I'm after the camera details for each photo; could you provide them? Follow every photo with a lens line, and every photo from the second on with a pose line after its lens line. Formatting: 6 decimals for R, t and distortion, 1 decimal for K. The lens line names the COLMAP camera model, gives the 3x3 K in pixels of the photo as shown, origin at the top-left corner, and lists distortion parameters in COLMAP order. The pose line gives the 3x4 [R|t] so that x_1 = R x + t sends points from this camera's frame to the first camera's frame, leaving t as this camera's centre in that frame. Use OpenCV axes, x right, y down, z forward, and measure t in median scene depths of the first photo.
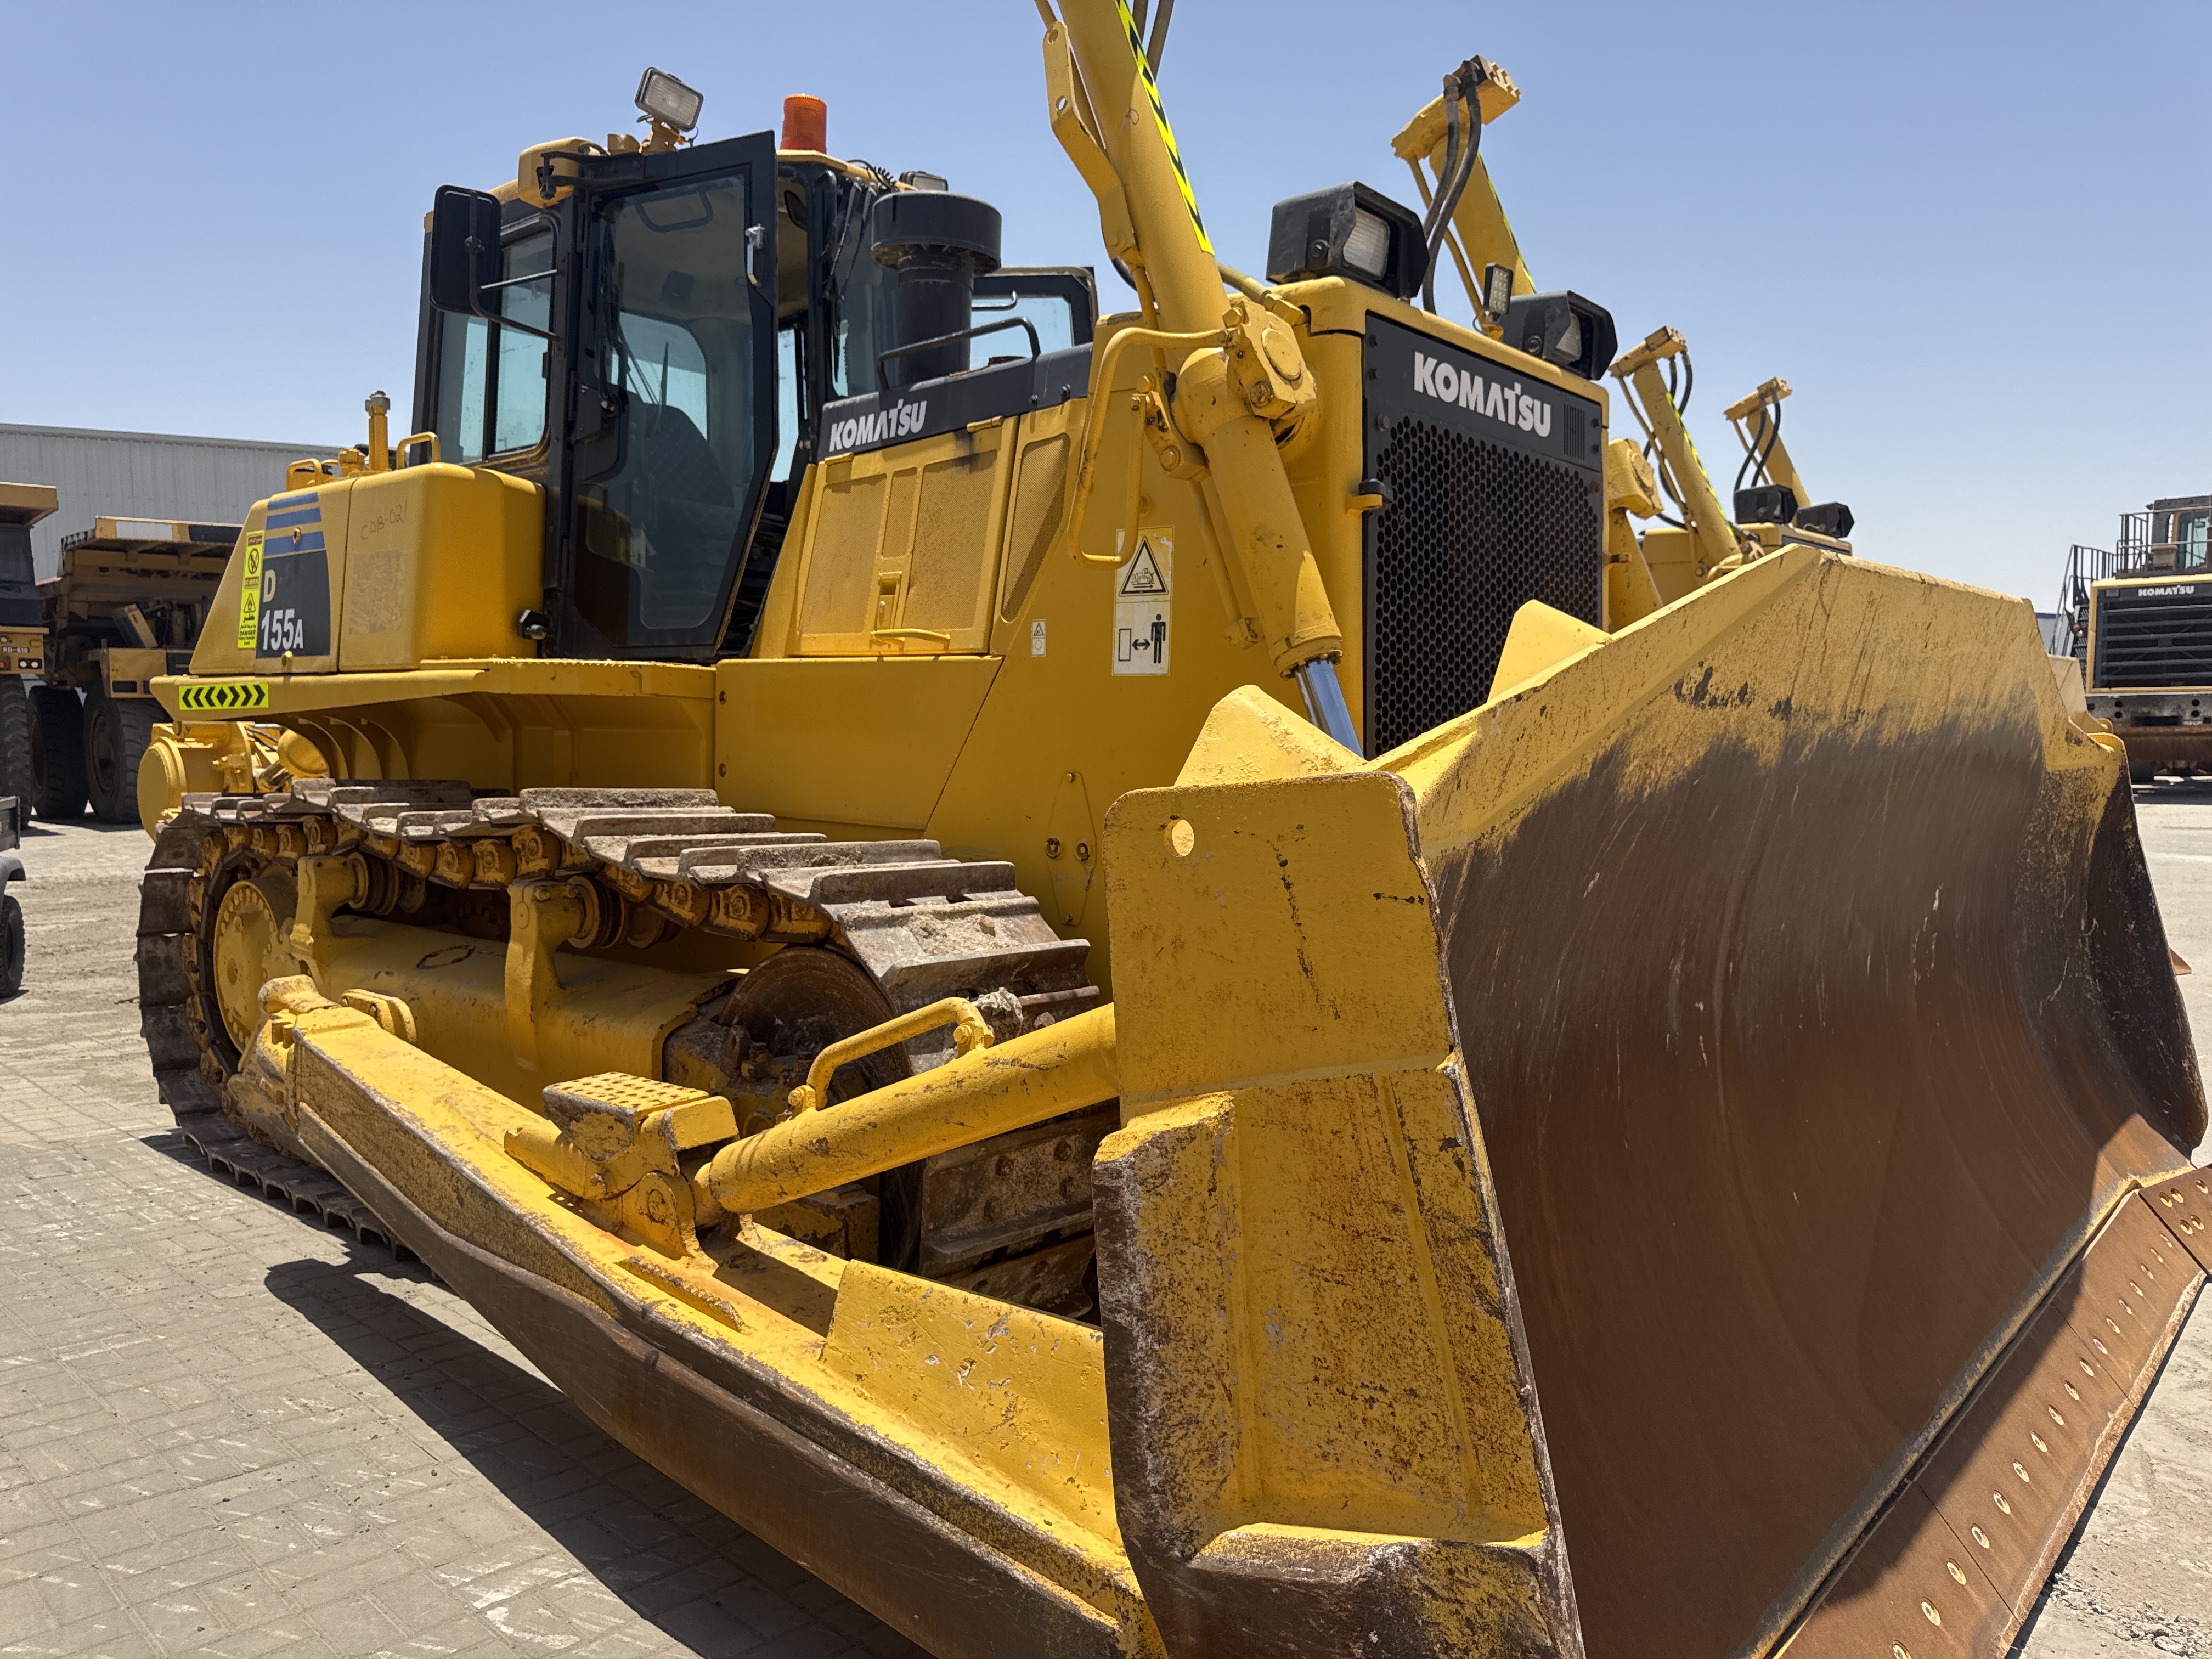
lens RADIAL K [[1592.3, 0, 1106.0], [0, 1592.3, 829.5], [0, 0, 1]] dist [0.057498, -0.085926]
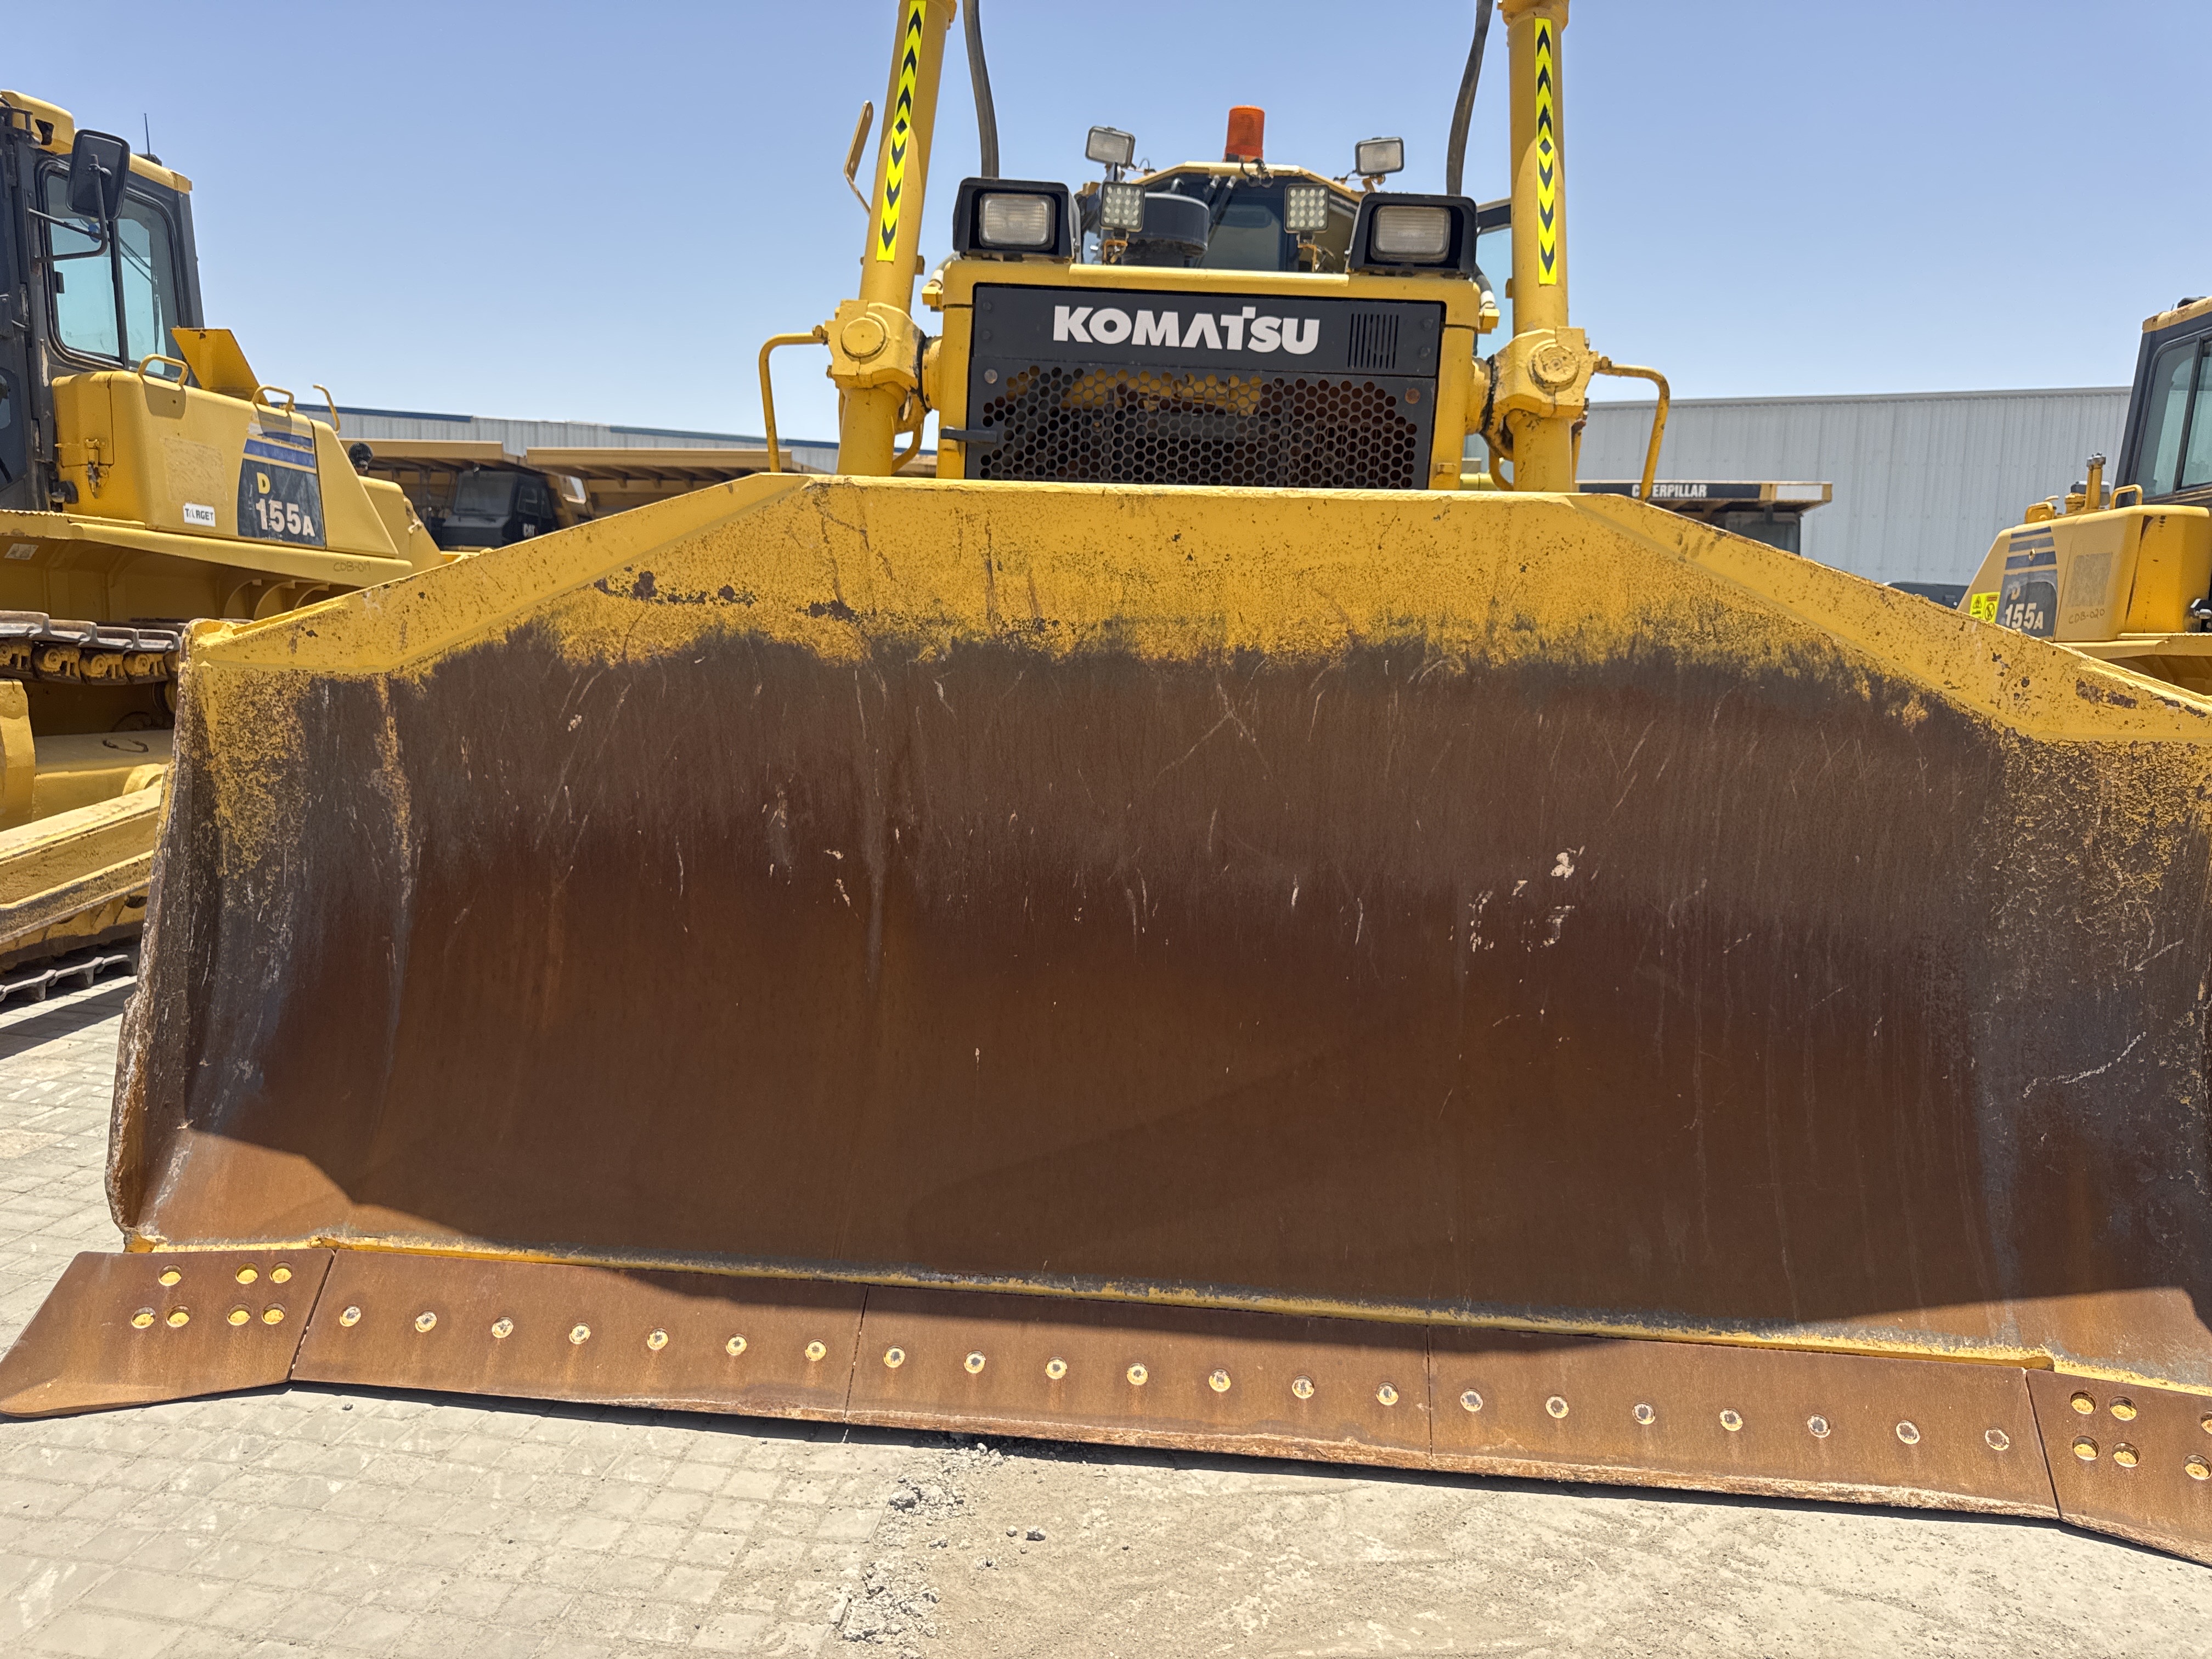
lens RADIAL K [[1592.3, 0, 1106.0], [0, 1592.3, 829.5], [0, 0, 1]] dist [0.057498, -0.085926]
pose [[0.581742, 0.119307, -0.804576, 1.139668], [-0.094335, 0.992405, 0.078952, -0.018888], [0.807885, 0.029970, 0.588578, 0.350018]]
